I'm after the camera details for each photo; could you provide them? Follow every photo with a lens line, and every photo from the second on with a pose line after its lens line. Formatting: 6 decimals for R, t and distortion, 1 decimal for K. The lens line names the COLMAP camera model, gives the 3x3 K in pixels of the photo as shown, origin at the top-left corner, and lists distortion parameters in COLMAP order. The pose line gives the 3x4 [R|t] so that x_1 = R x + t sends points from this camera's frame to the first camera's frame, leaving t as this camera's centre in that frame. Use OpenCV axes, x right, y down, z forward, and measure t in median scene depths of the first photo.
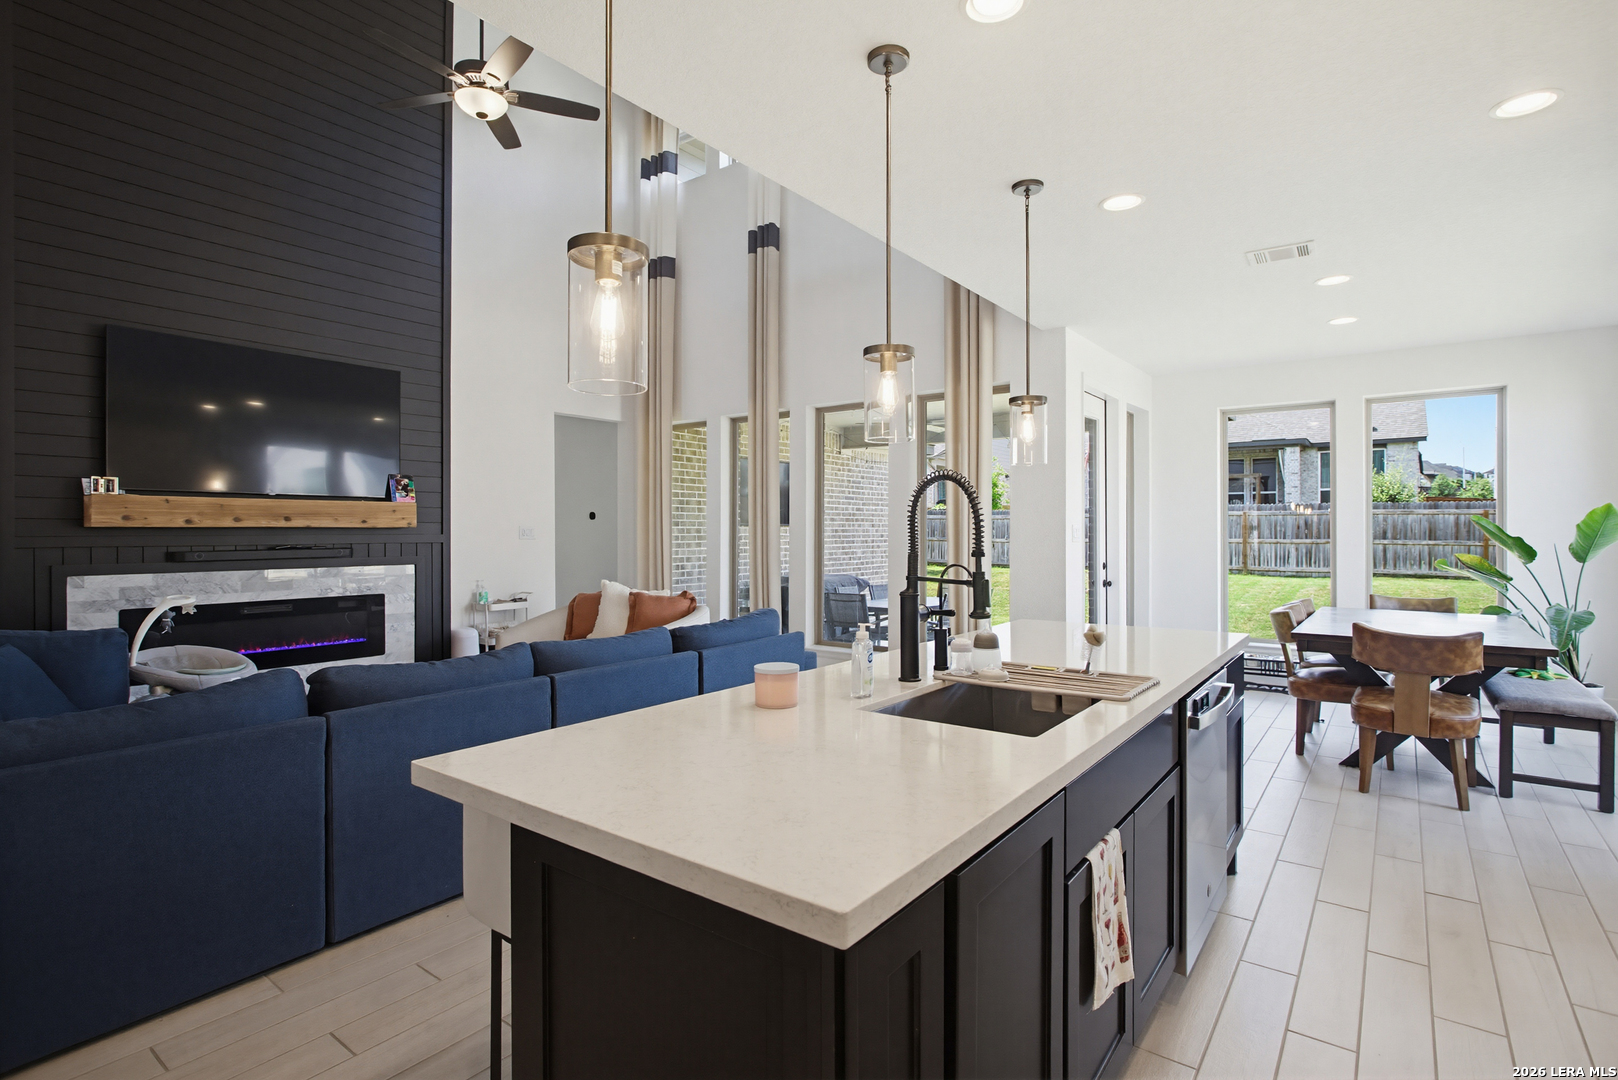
lens RADIAL K [[779.6, 0, 799.2], [0, 779.6, 536.4], [0, 0, 1]] dist [0.010040, 0.000755]
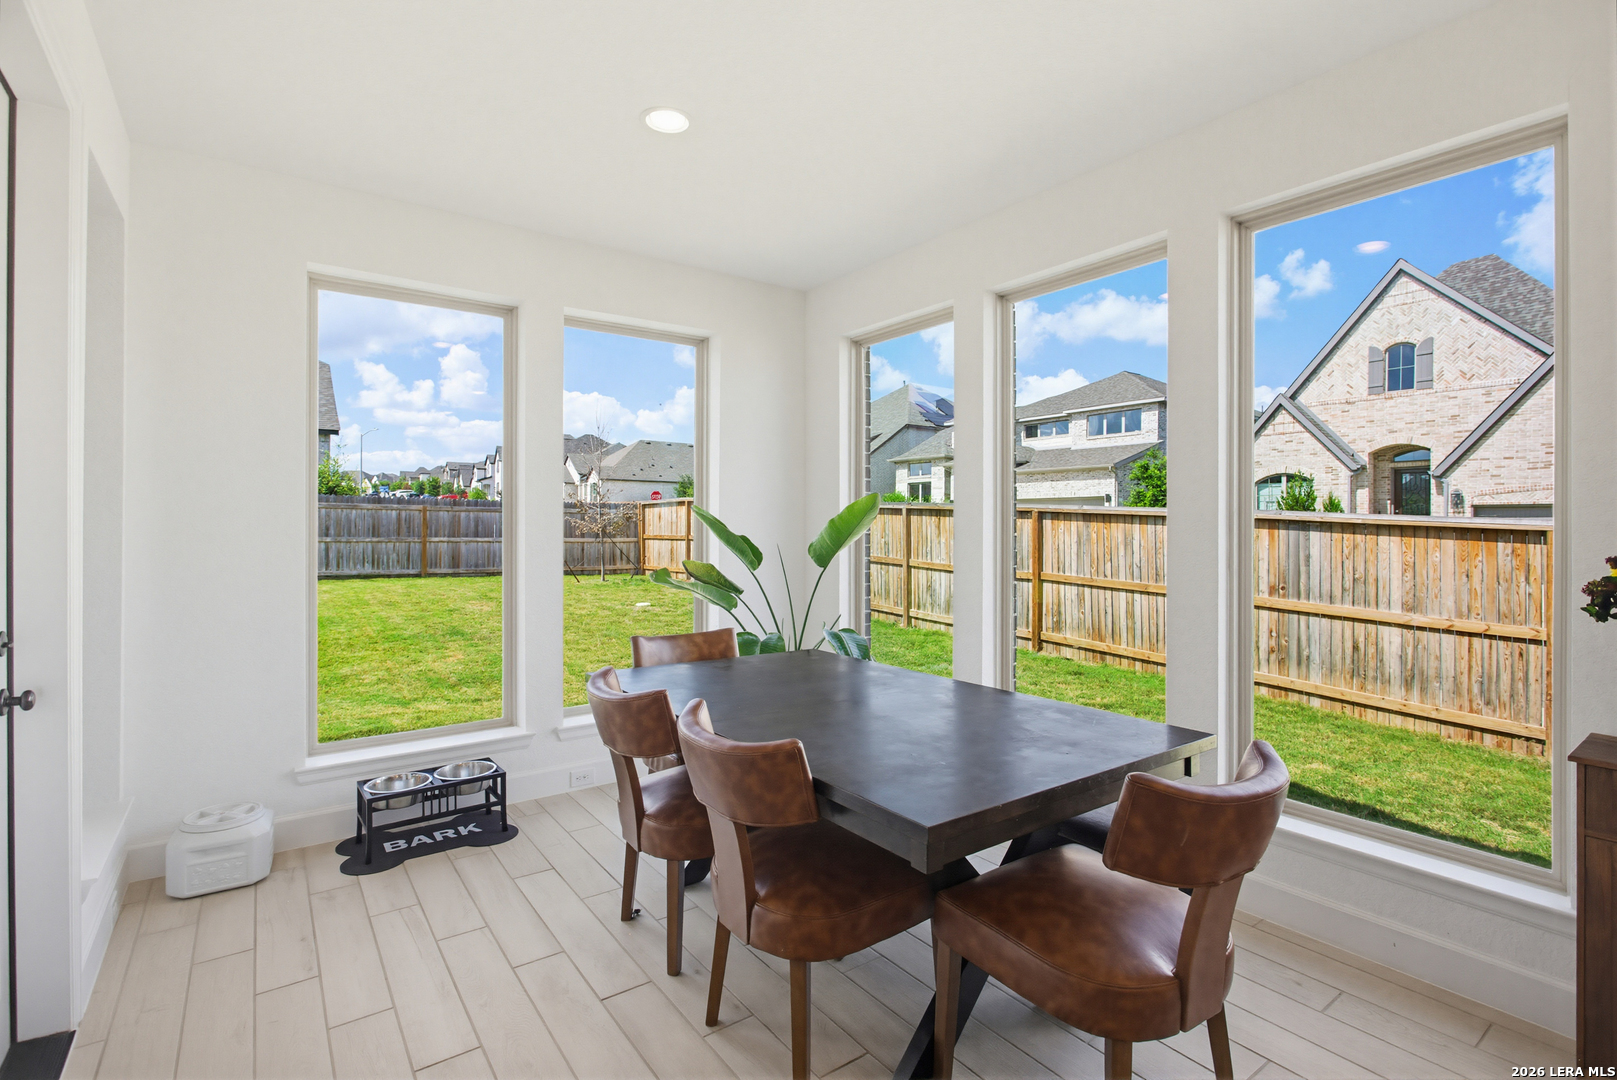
lens RADIAL K [[762.3, 0, 807.6], [0, 762.3, 531.7], [0, 0, 1]] dist [-0.004660, 0.002998]
pose [[0.279966, -0.001410, 0.960009, 0.076001], [0.002473, 0.999997, 0.000747, -0.001084], [-0.960007, 0.002165, 0.279969, 0.247713]]
